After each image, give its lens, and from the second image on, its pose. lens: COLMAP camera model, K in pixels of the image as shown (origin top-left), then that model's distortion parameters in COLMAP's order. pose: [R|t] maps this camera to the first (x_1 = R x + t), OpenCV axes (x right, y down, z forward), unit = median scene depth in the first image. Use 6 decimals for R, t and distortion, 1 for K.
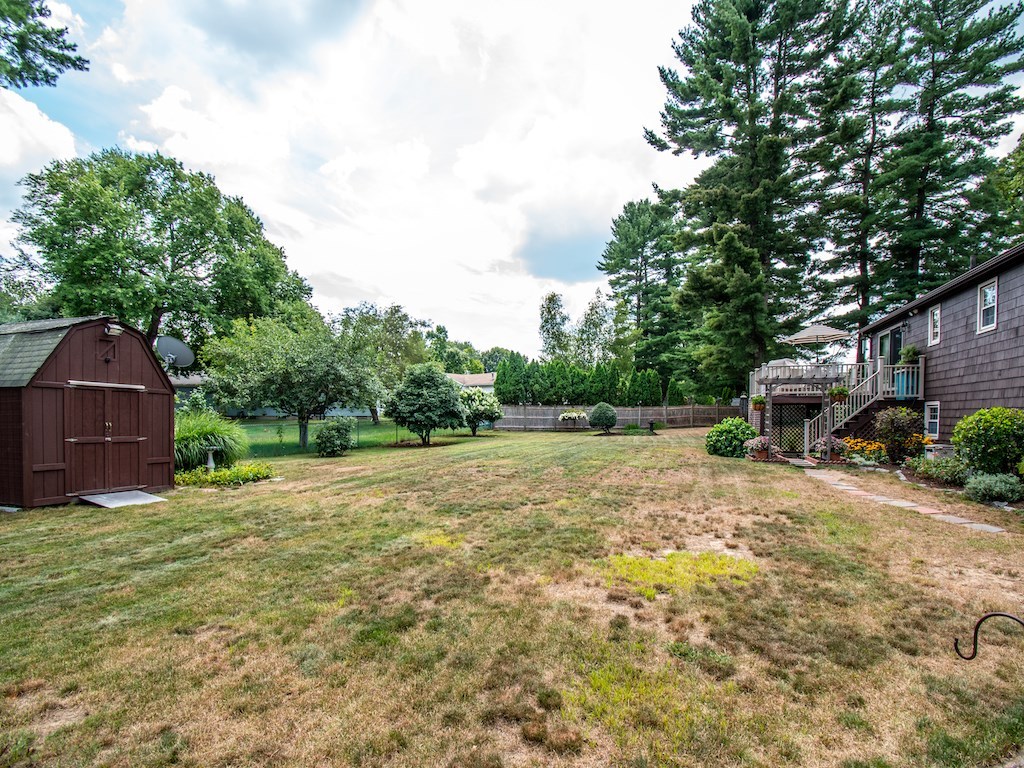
lens RADIAL K [[472.3, 0, 508.0], [0, 472.3, 453.3], [0, 0, 1]] dist [-0.032465, -0.001420]
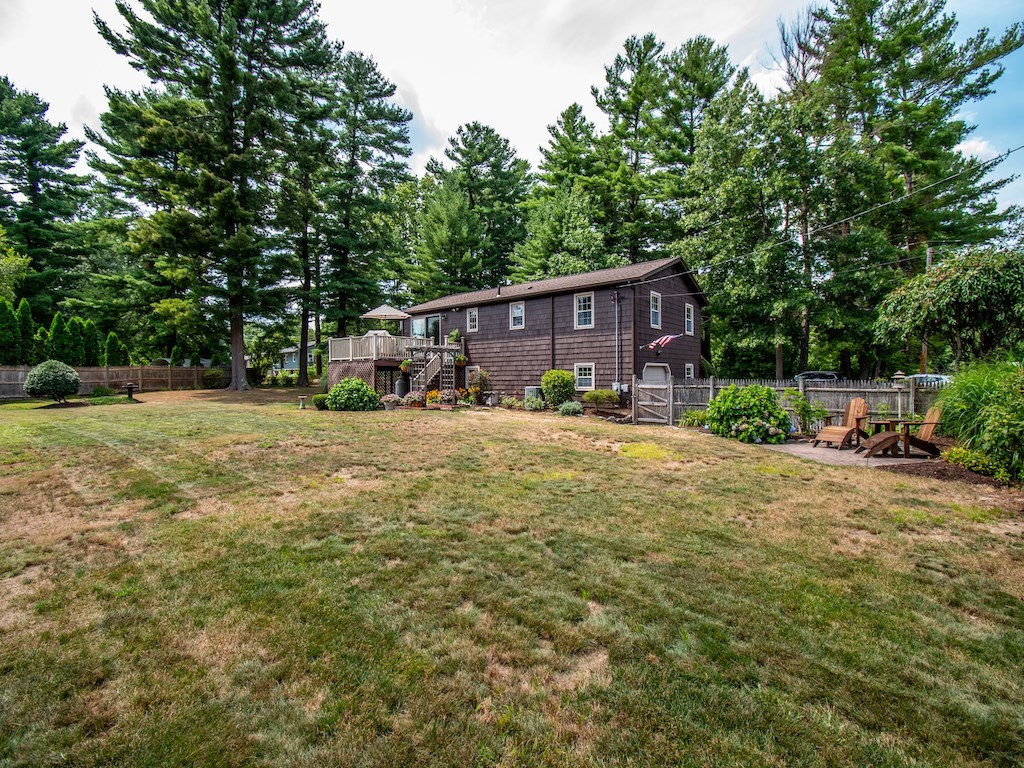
lens RADIAL K [[487.7, 0, 510.1], [0, 487.7, 368.3], [0, 0, 1]] dist [0.027244, -0.016895]
pose [[0.314022, 0.017378, 0.949257, -0.333591], [0.080958, 0.995701, -0.045009, -0.008702], [-0.945958, 0.090983, 0.311265, 0.166552]]
